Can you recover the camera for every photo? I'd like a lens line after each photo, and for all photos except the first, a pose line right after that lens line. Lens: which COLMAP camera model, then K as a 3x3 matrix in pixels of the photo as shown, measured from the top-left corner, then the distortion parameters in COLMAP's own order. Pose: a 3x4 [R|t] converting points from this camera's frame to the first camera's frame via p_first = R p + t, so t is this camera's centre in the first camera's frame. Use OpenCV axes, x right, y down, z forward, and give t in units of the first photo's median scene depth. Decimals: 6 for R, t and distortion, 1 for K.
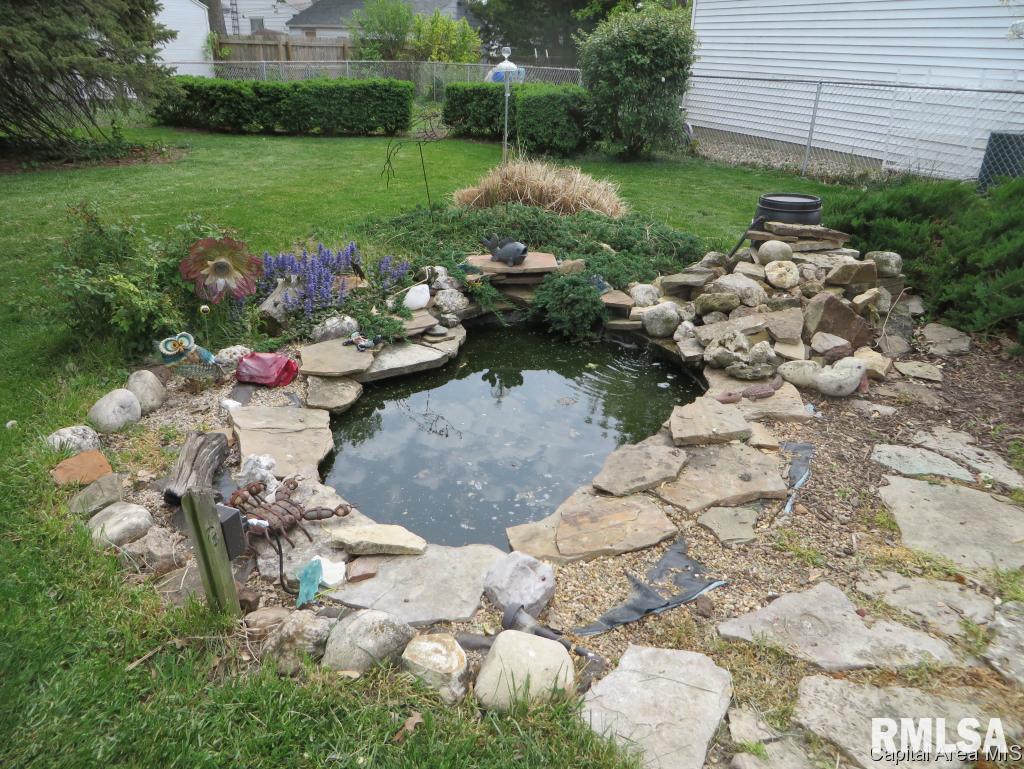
lens RADIAL K [[762.3, 0, 512.0], [0, 762.3, 384.5], [0, 0, 1]] dist [-0.011753, 0.000182]
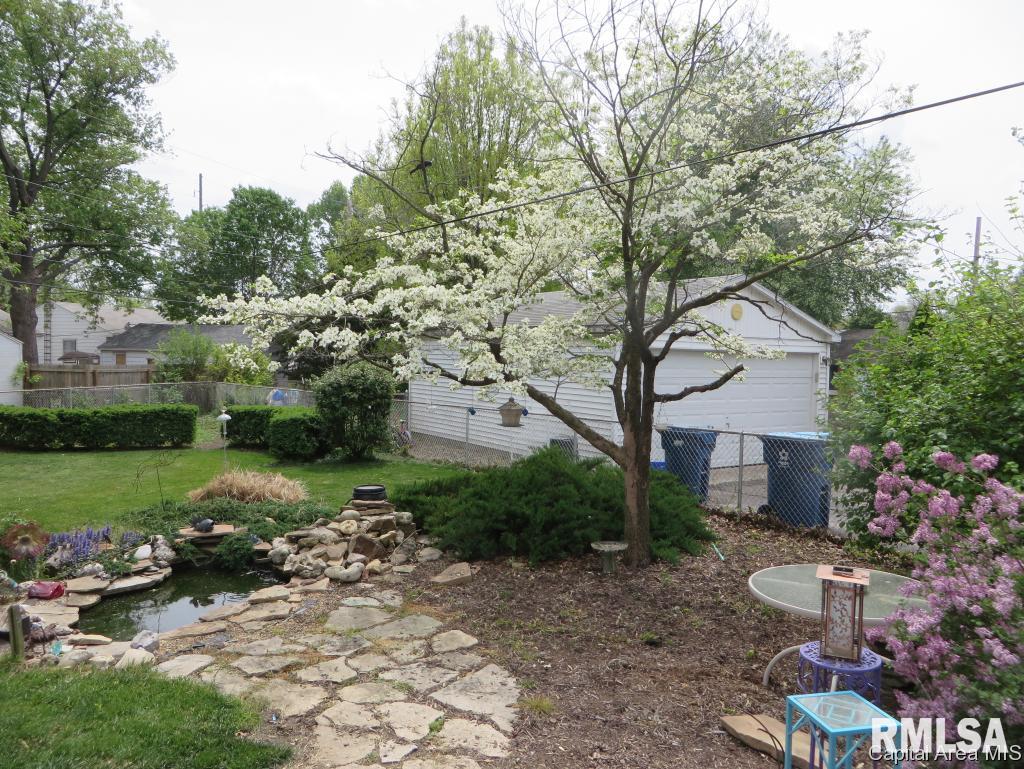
lens RADIAL K [[762.3, 0, 512.0], [0, 762.3, 384.5], [0, 0, 1]] dist [-0.011753, 0.000182]
pose [[0.973655, -0.020208, 0.227131, 0.323976], [0.101248, 0.930805, -0.351214, 0.234598], [-0.204317, 0.364958, 0.908328, -0.950286]]
